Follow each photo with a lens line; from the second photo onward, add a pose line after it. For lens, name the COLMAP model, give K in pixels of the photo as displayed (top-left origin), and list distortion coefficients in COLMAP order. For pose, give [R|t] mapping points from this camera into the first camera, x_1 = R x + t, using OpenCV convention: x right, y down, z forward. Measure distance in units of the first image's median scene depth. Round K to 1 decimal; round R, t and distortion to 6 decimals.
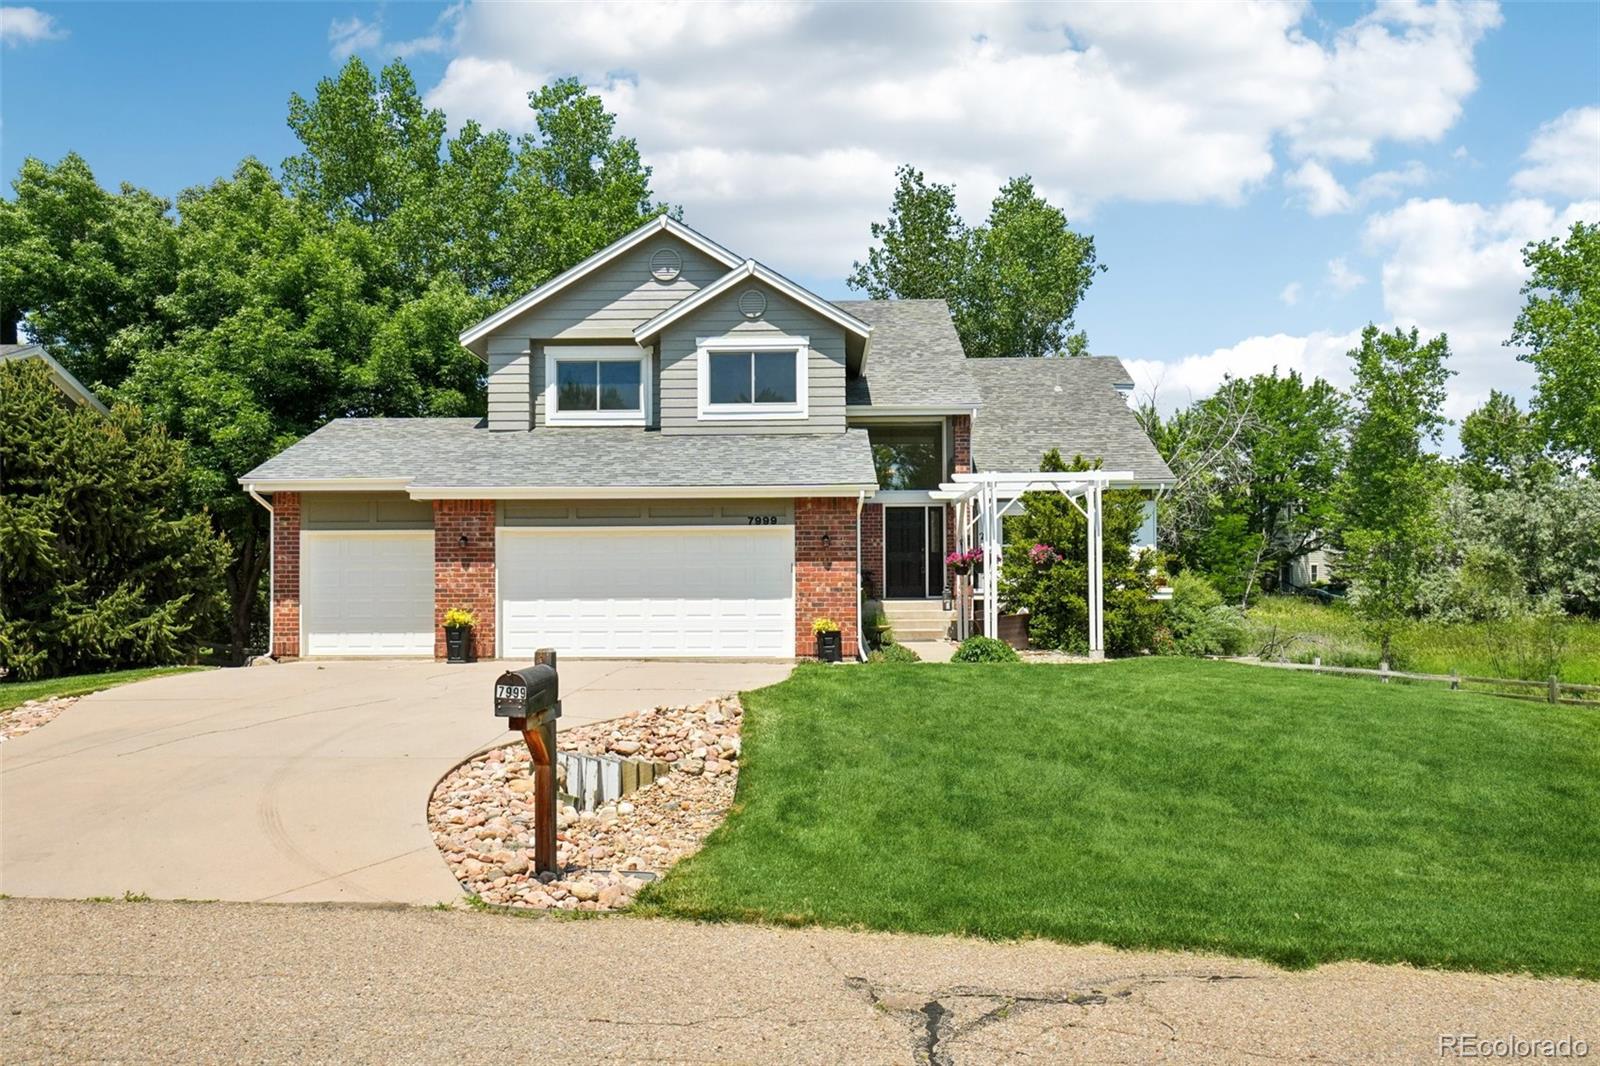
lens RADIAL K [[1065.1, 0, 799.3], [0, 1065.1, 533.8], [0, 0, 1]] dist [0.021102, 0.001570]
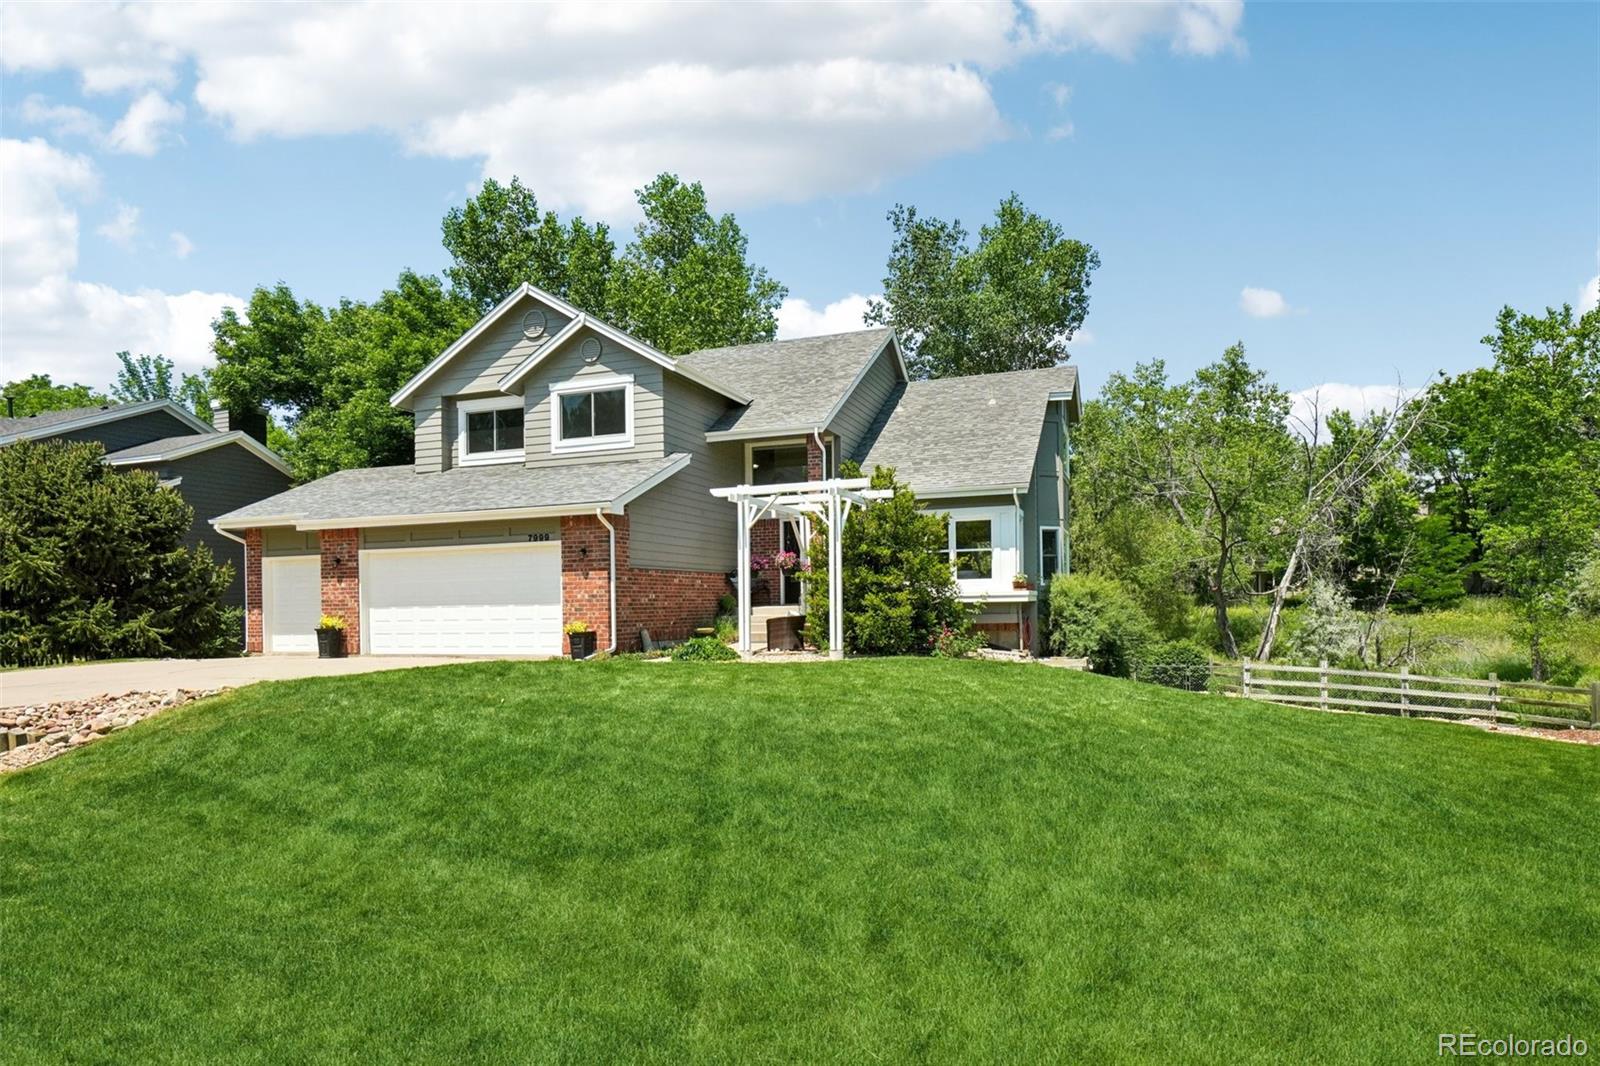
lens RADIAL K [[921.7, 0, 796.8], [0, 921.7, 577.7], [0, 0, 1]] dist [-0.006577, -0.001413]
pose [[0.951330, -0.020988, -0.307458, 0.475260], [0.029137, 0.999335, 0.021937, 0.015331], [0.306793, -0.029828, 0.951309, 0.112718]]
